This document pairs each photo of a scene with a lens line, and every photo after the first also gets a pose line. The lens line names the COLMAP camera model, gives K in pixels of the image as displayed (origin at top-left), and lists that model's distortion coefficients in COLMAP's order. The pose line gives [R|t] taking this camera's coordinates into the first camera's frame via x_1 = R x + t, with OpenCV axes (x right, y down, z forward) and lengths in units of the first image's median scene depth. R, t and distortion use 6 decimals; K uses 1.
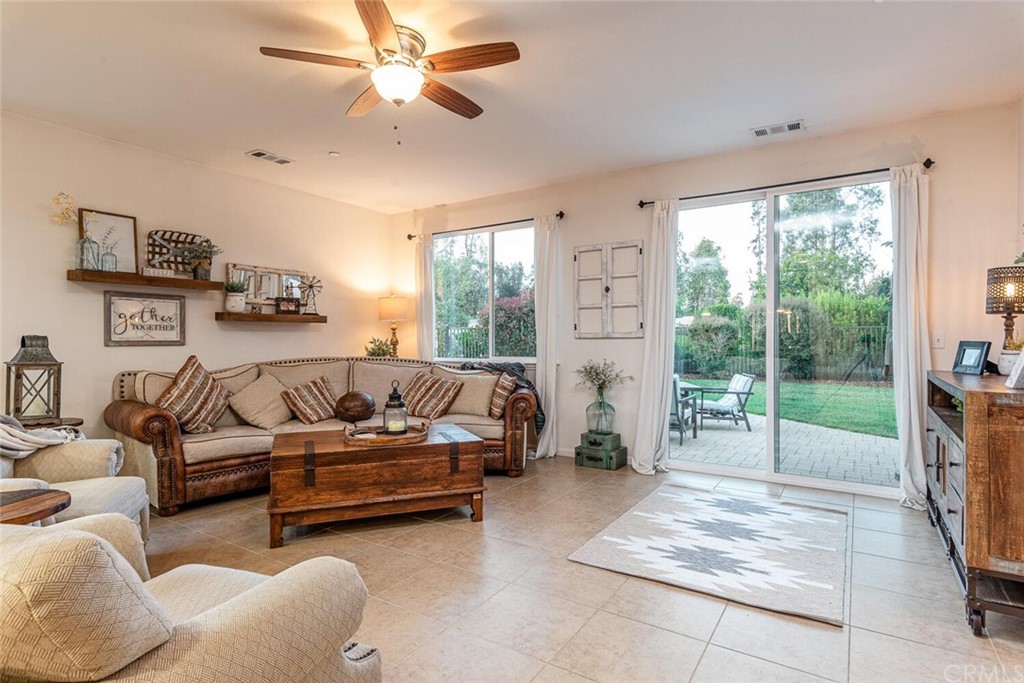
lens RADIAL K [[507.7, 0, 512.0], [0, 507.7, 341.5], [0, 0, 1]] dist [0.013896, 0.000273]
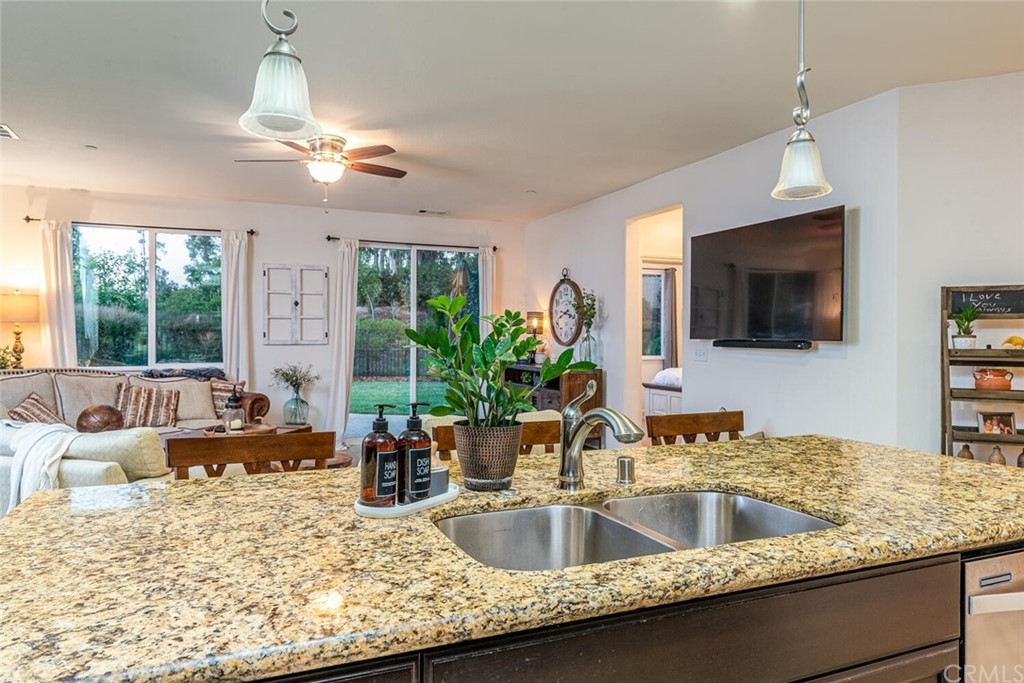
lens RADIAL K [[507.7, 0, 512.0], [0, 507.7, 341.5], [0, 0, 1]] dist [0.013896, 0.000273]
pose [[0.623330, 0.006415, 0.781932, -0.427290], [0.006381, 0.999891, -0.013290, 0.004367], [-0.781933, 0.013274, 0.623222, -0.127239]]
